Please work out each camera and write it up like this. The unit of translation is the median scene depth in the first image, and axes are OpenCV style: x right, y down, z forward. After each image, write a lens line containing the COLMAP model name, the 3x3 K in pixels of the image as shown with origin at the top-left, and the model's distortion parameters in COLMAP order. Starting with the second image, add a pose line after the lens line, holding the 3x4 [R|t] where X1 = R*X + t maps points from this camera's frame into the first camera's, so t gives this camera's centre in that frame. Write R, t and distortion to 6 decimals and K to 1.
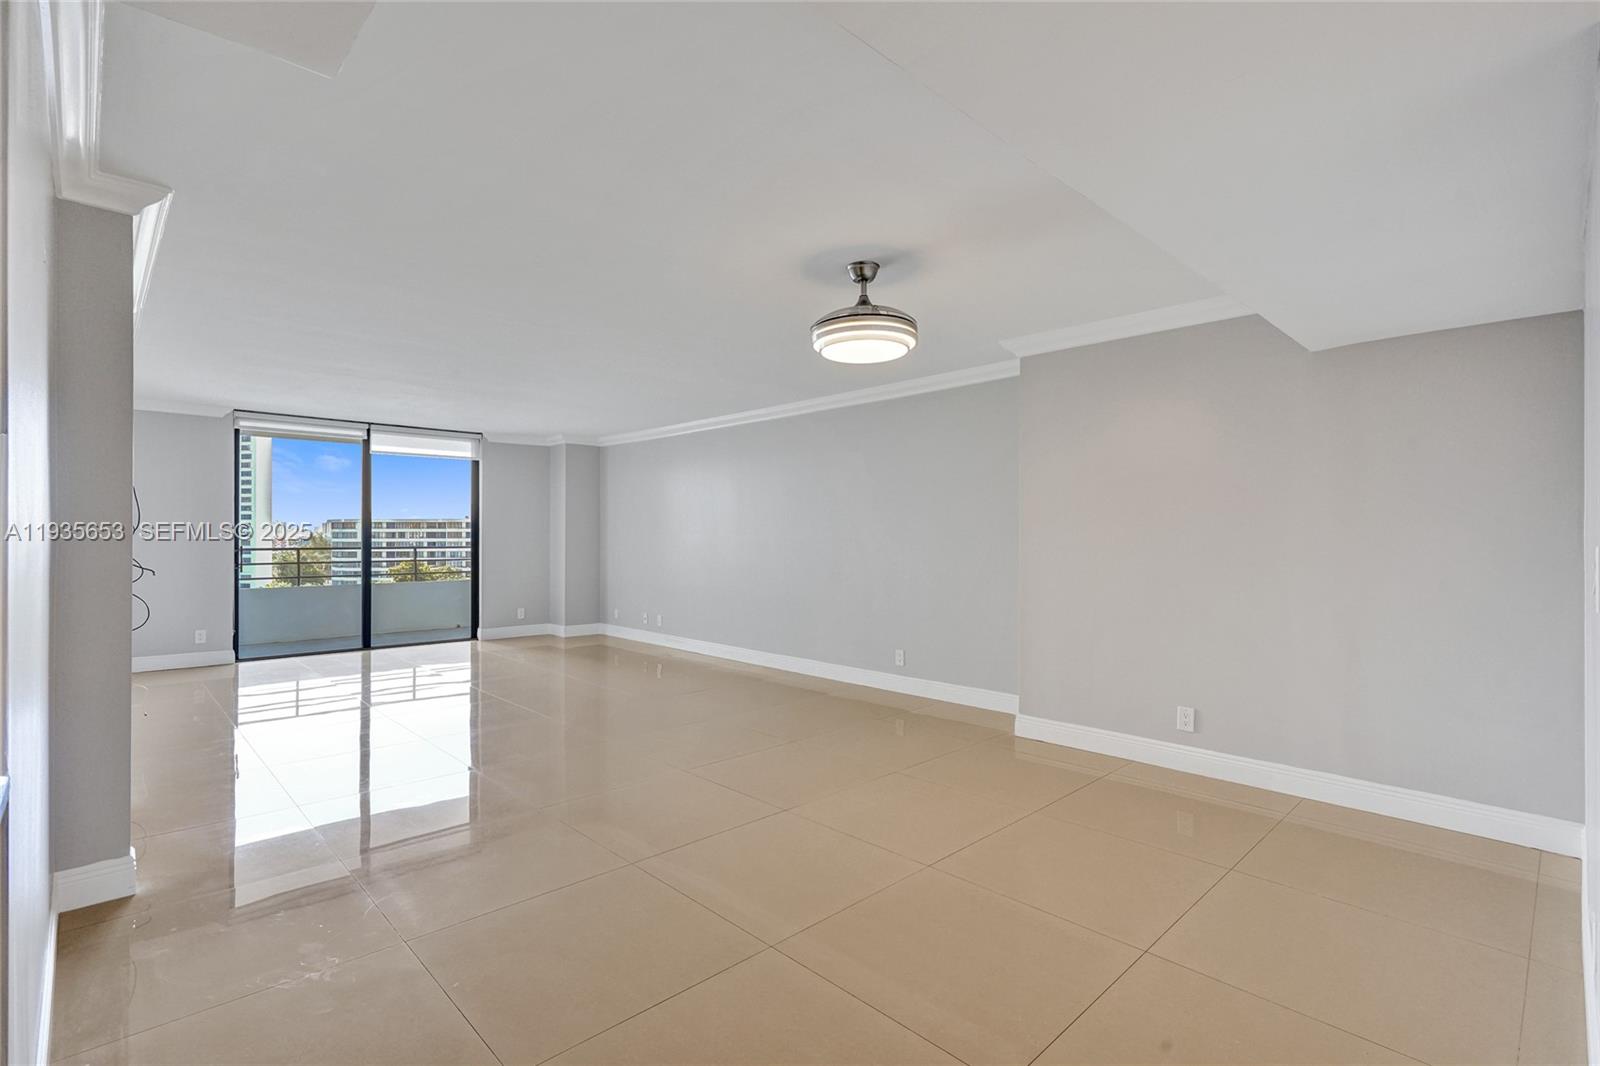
lens RADIAL K [[752.3, 0, 836.8], [0, 752.3, 545.7], [0, 0, 1]] dist [-0.050543, 0.018219]
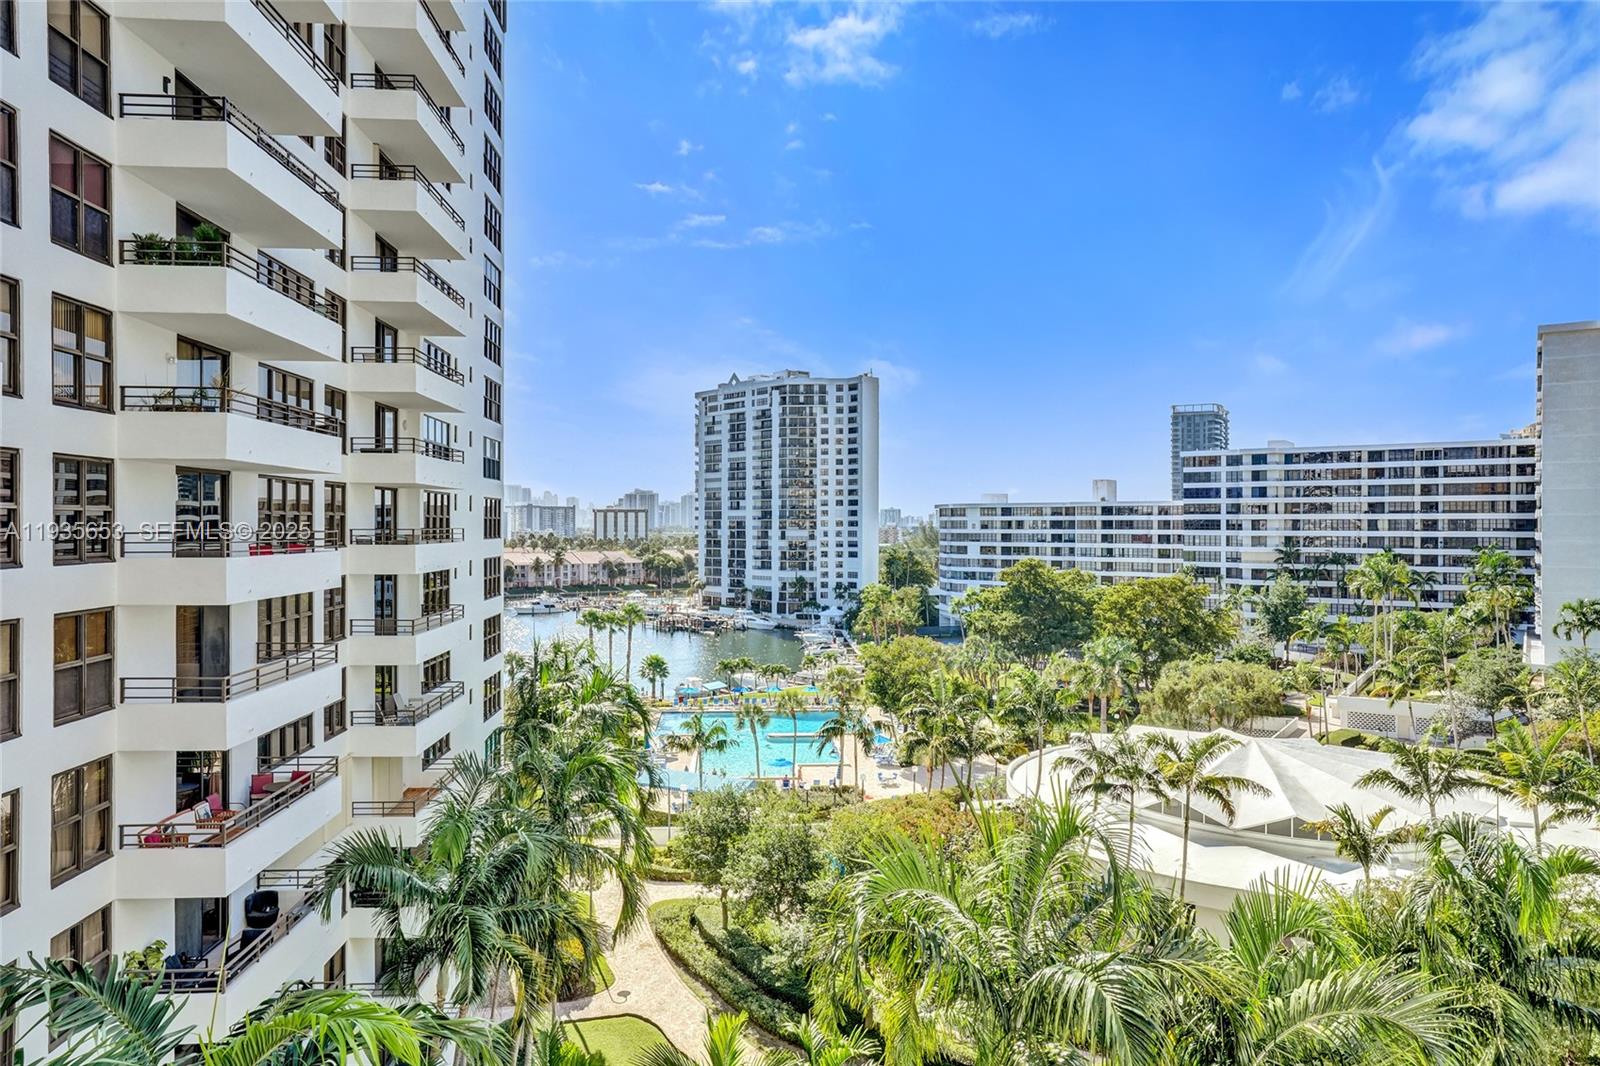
lens RADIAL K [[1063.3, 0, 793.7], [0, 1063.3, 528.6], [0, 0, 1]] dist [-0.013296, 0.011731]
pose [[0.736892, -0.002143, -0.676007, -0.682674], [-0.004468, 0.999958, -0.008041, -0.015395], [0.675996, 0.008946, 0.736851, 1.244481]]
